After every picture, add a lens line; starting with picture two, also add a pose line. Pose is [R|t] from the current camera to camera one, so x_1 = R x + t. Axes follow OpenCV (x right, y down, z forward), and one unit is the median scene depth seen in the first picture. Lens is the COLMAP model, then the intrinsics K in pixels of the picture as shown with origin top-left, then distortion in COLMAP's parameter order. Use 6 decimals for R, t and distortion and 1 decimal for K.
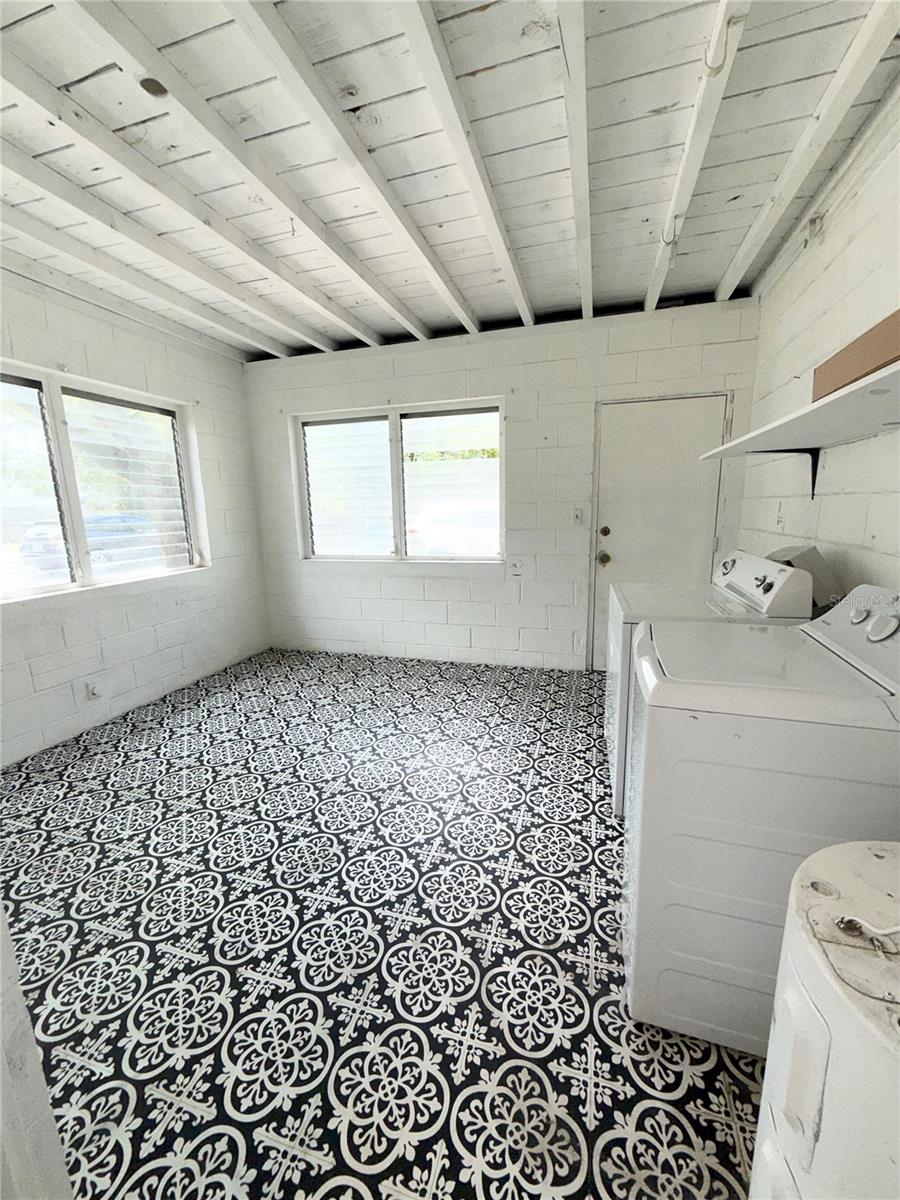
lens RADIAL K [[479.5, 0, 455.7], [0, 479.5, 600.4], [0, 0, 1]] dist [-0.002766, 0.000704]
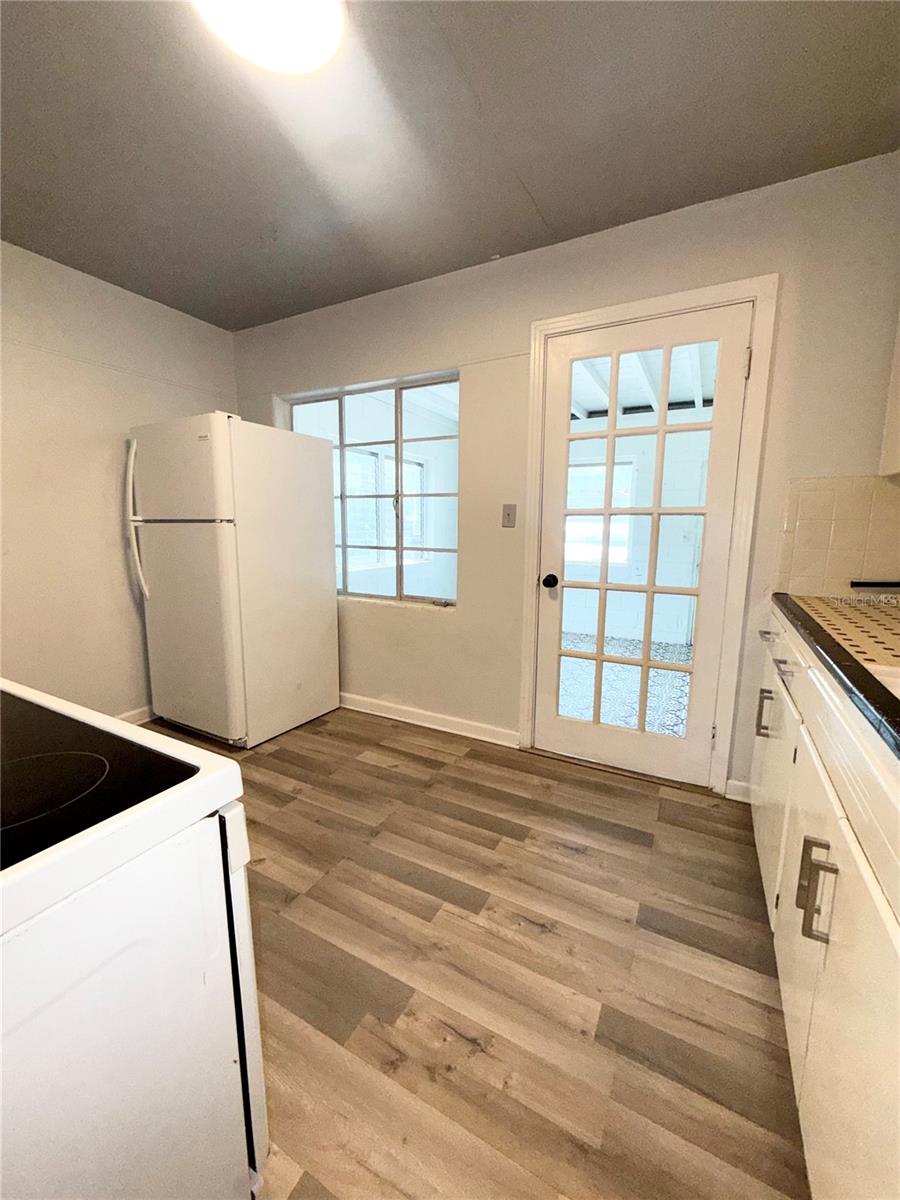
lens RADIAL K [[479.5, 0, 451.1], [0, 479.5, 598.1], [0, 0, 1]] dist [-0.002766, 0.000704]
pose [[0.983513, 0.057940, -0.171306, -0.188383], [-0.065961, 0.996959, -0.041504, 0.120315], [0.168380, 0.052120, 0.984343, -0.557396]]
